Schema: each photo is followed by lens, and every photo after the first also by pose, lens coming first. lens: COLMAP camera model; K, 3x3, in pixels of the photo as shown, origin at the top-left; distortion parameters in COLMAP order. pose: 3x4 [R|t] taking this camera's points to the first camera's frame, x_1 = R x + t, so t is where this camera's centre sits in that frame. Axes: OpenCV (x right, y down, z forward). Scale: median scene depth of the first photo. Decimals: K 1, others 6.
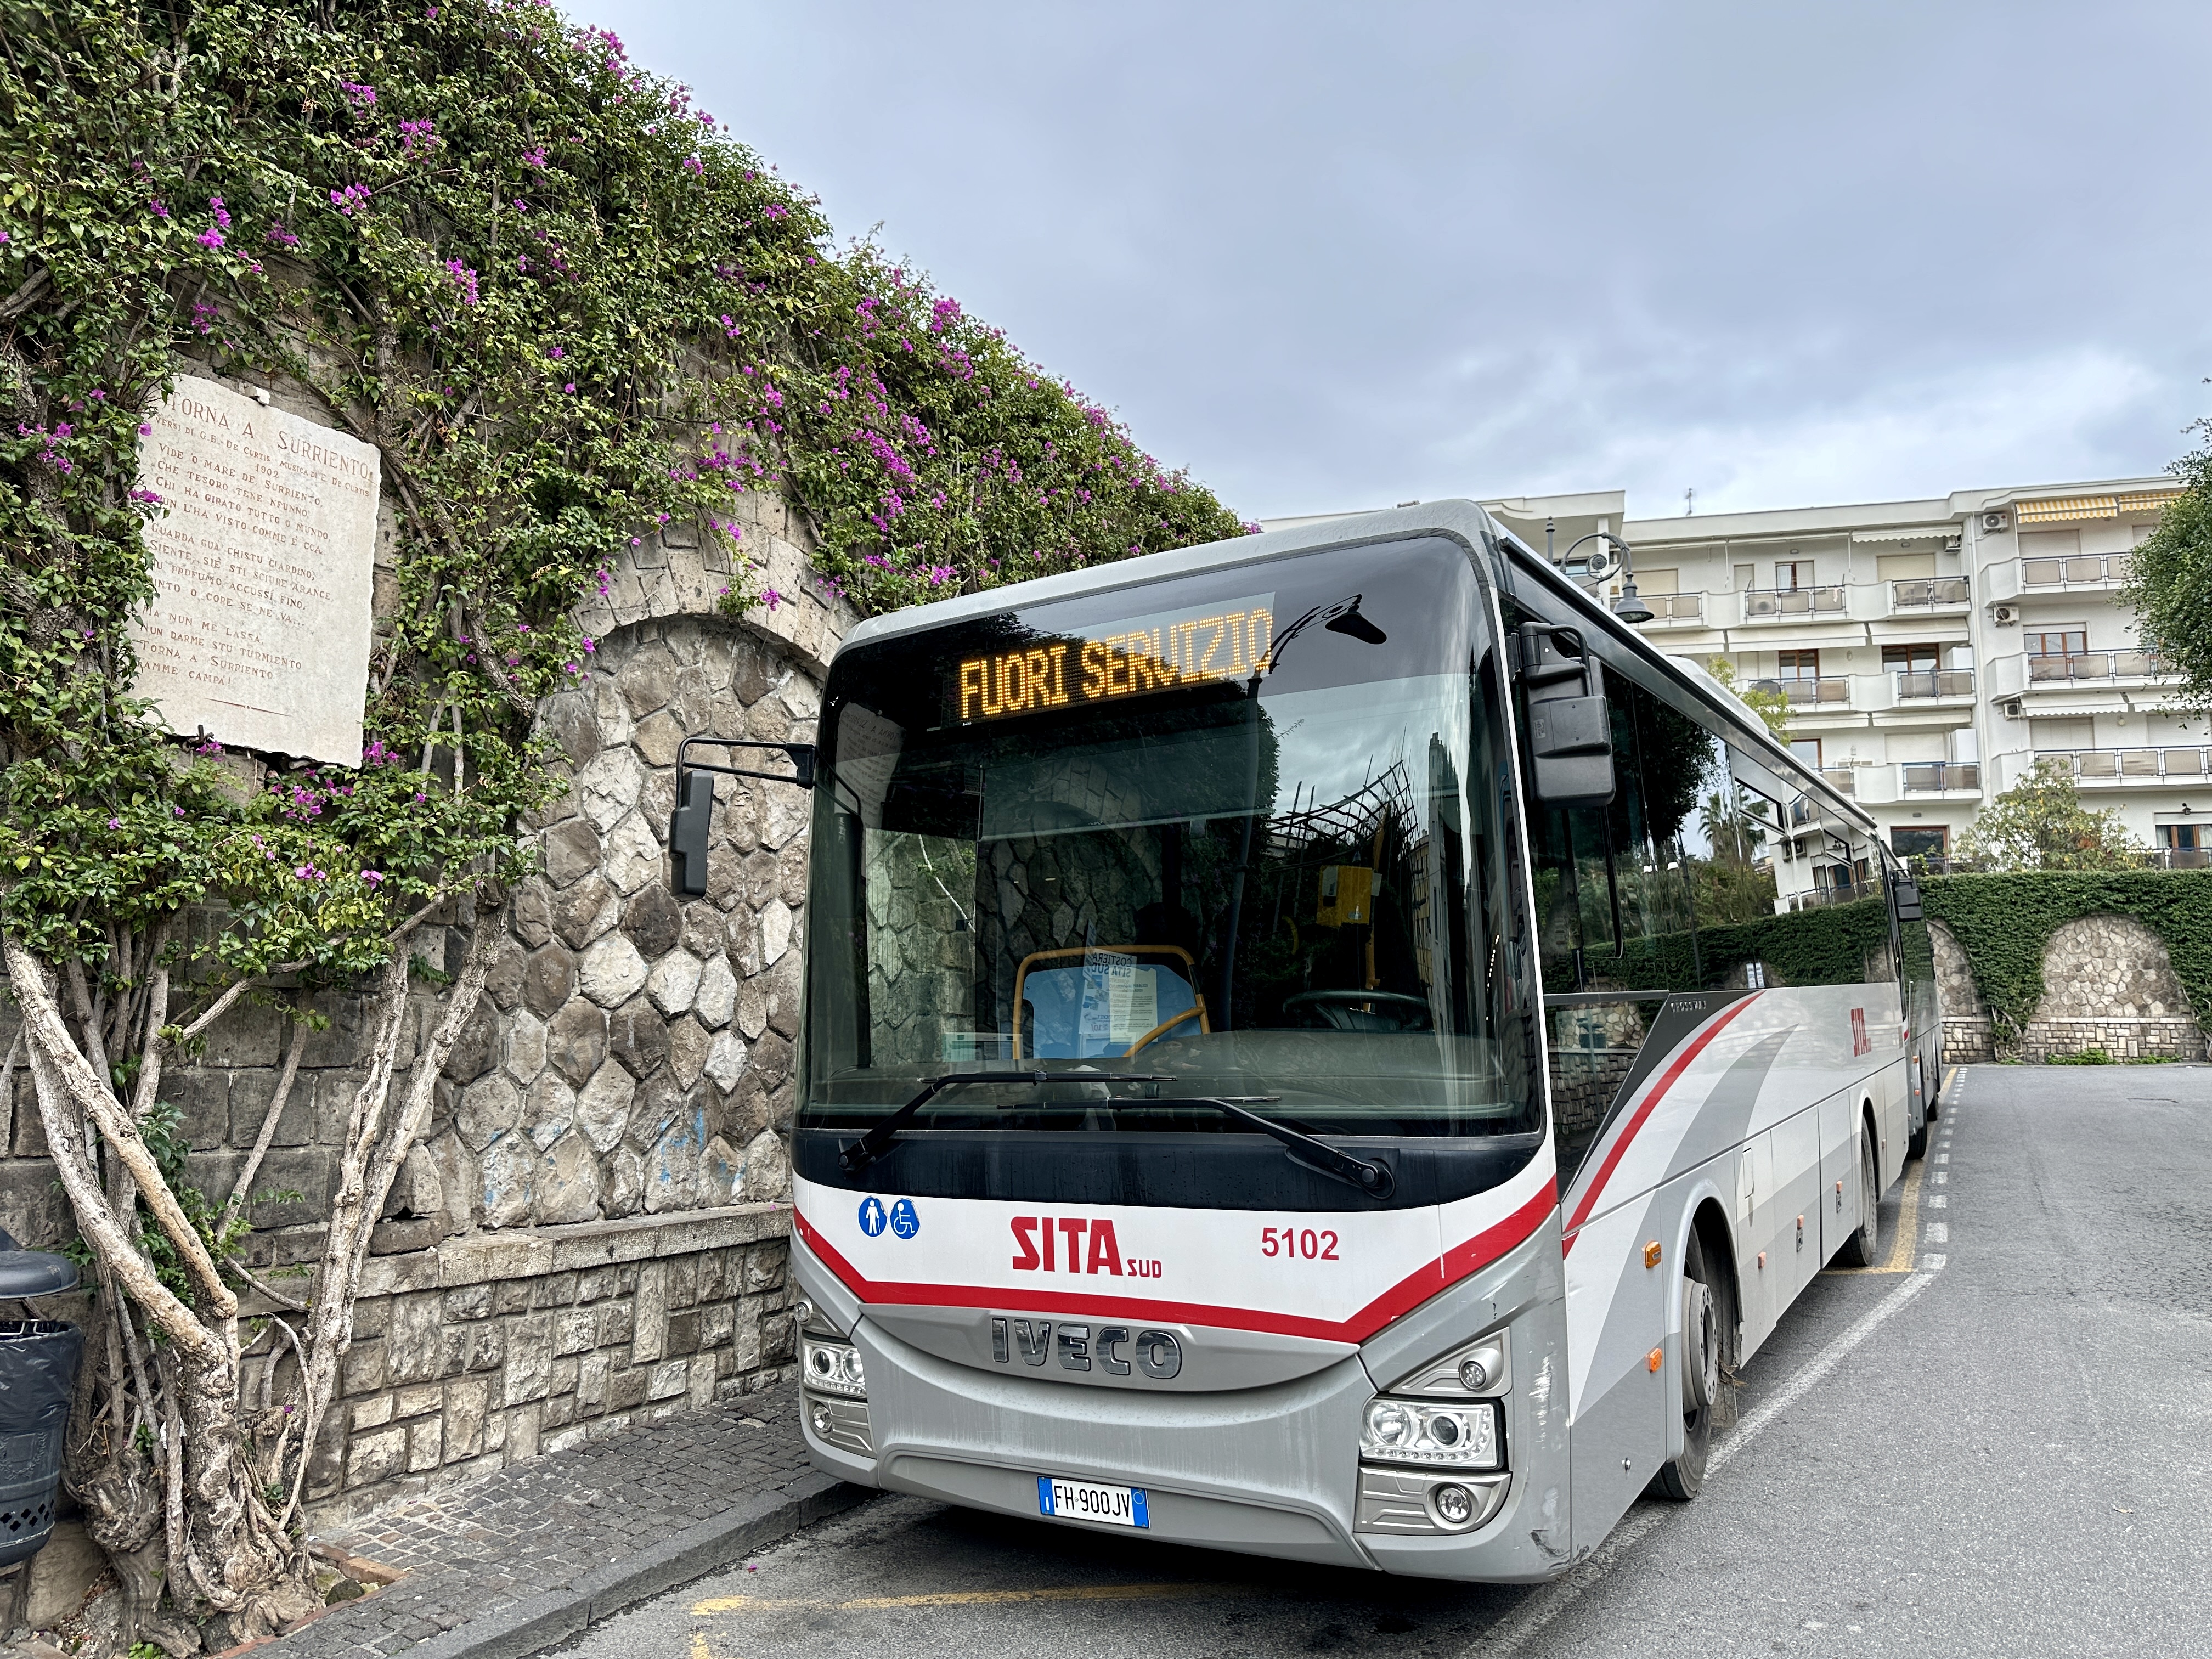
lens RADIAL K [[1555.2, 0, 1111.1], [0, 1555.2, 823.3], [0, 0, 1]] dist [0.010099, -0.000586]
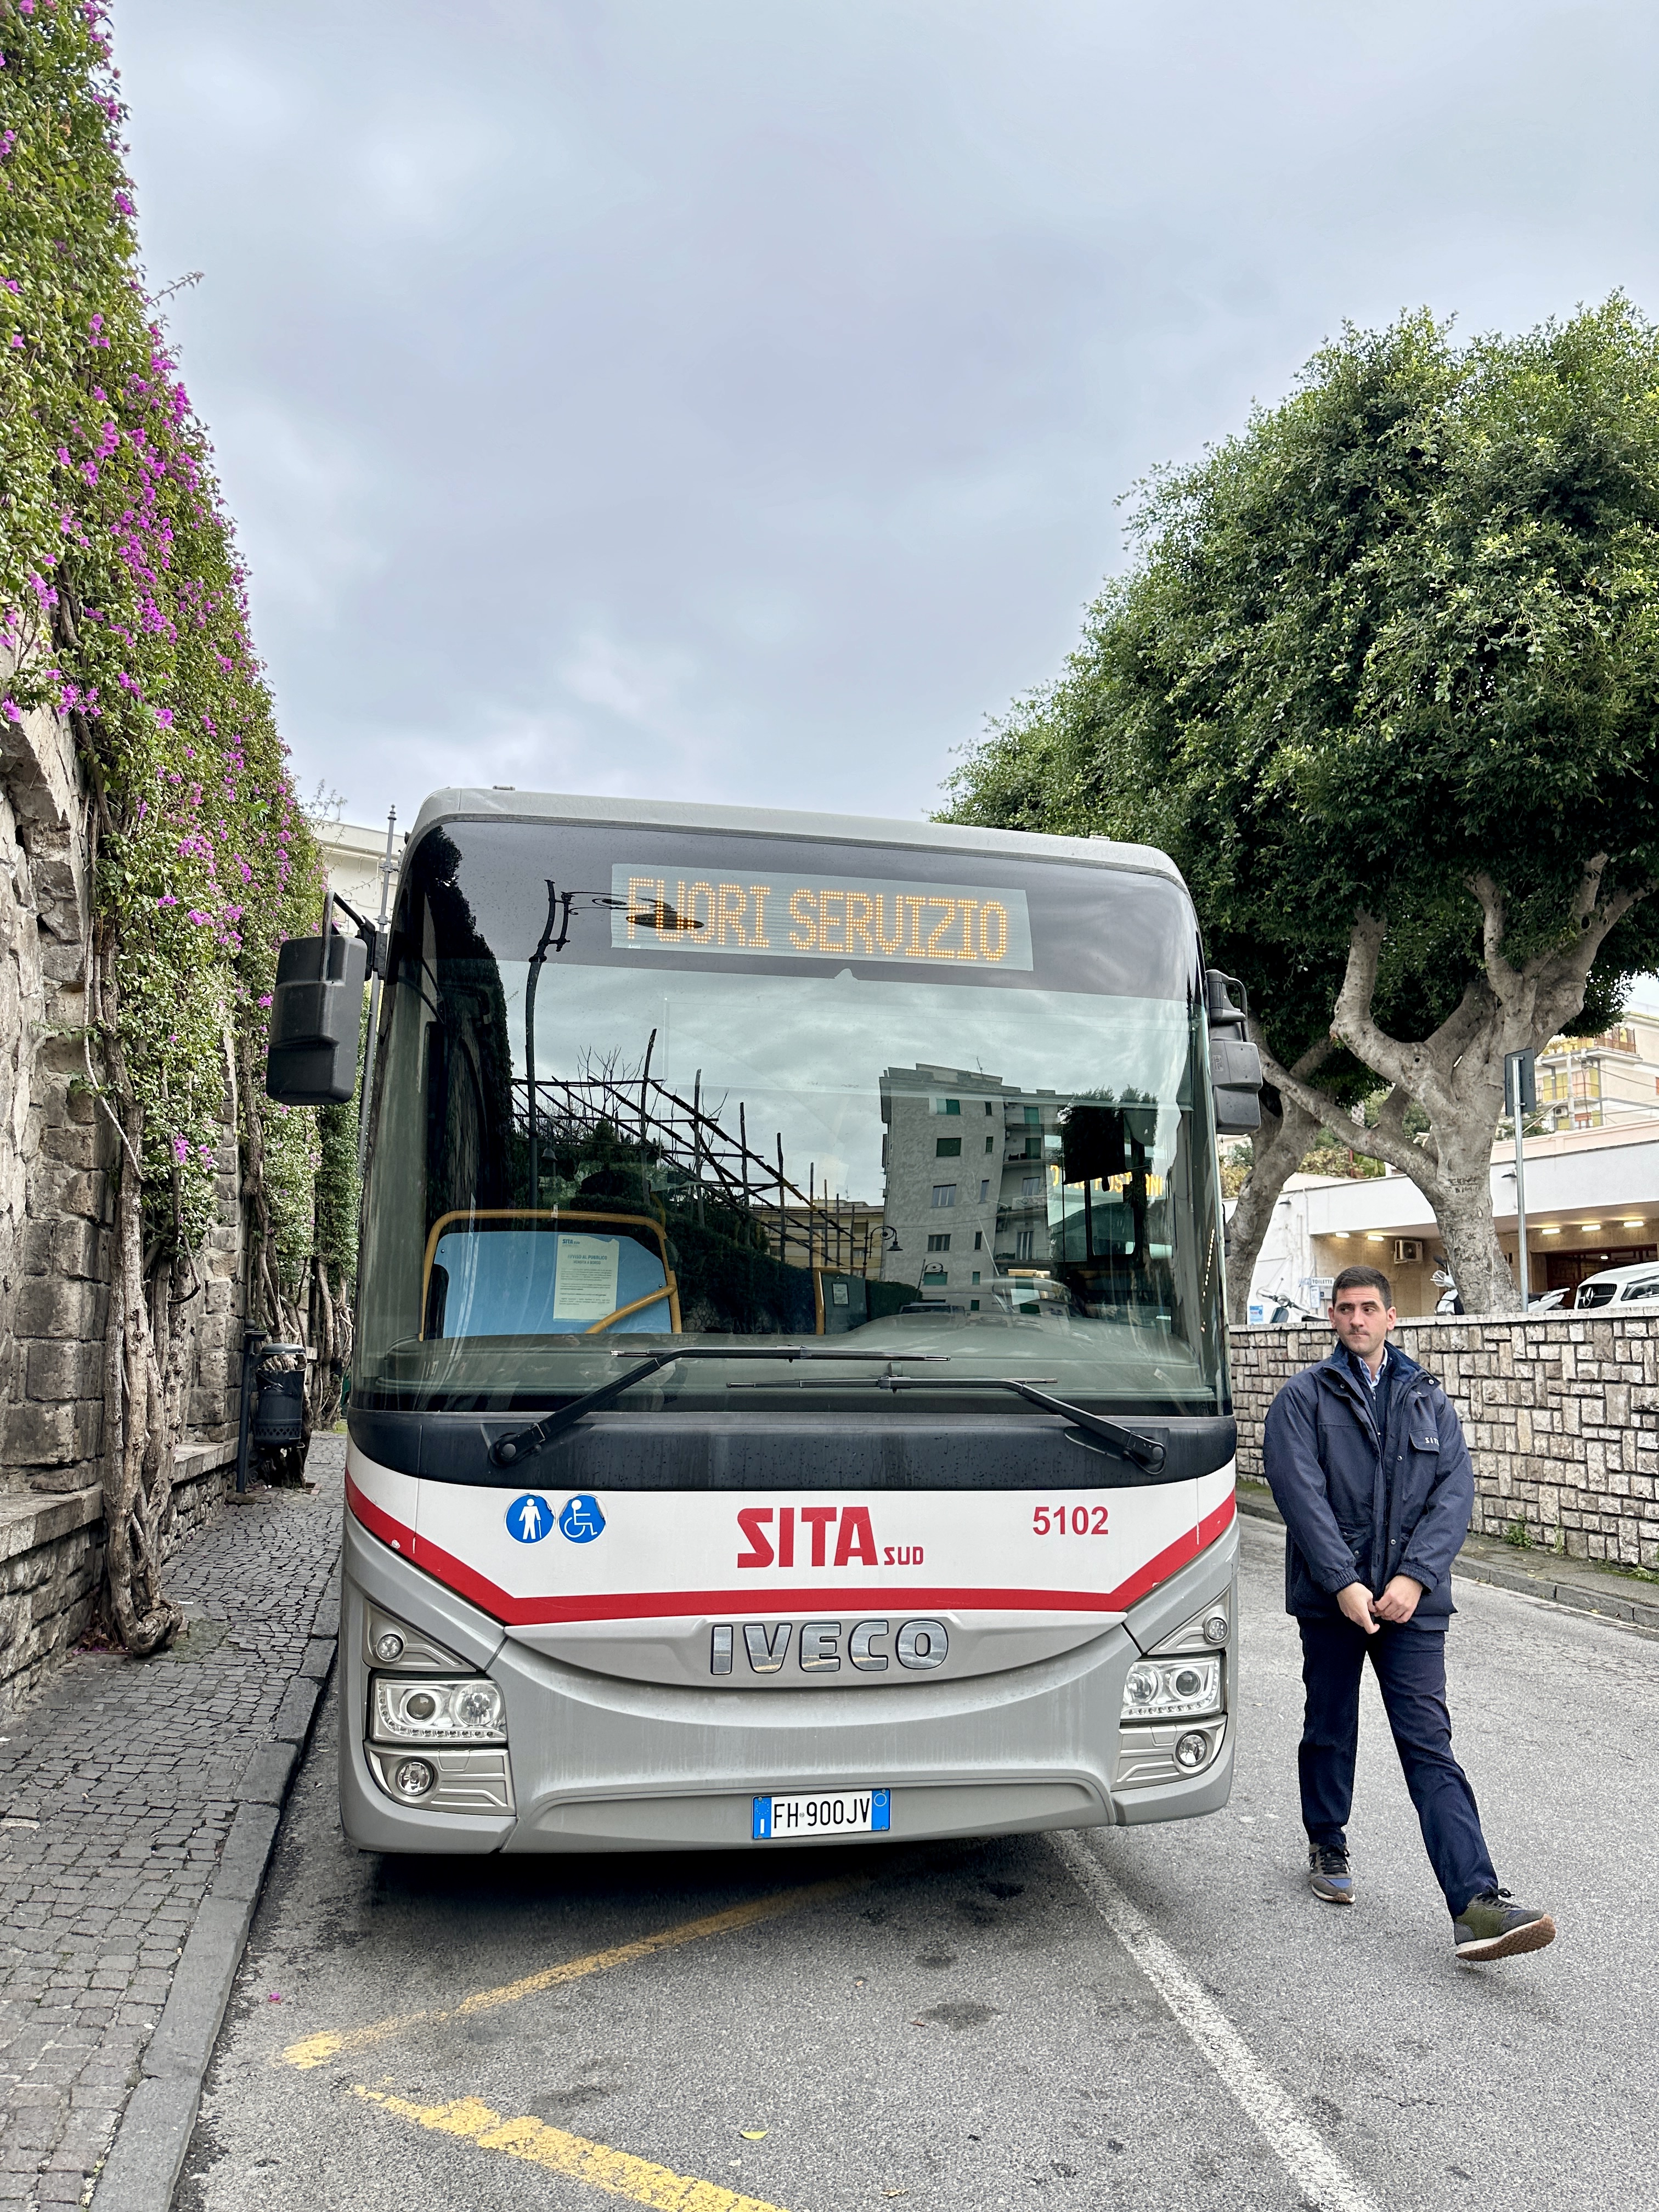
lens RADIAL K [[1555.2, 0, 826.4], [0, 1555.2, 1106.2], [0, 0, 1]] dist [0.010099, -0.000586]
pose [[0.742556, 0.132122, 0.656623, -0.665617], [-0.123379, 0.990557, -0.059787, 0.073416], [-0.658322, -0.036618, 0.751845, 0.314426]]
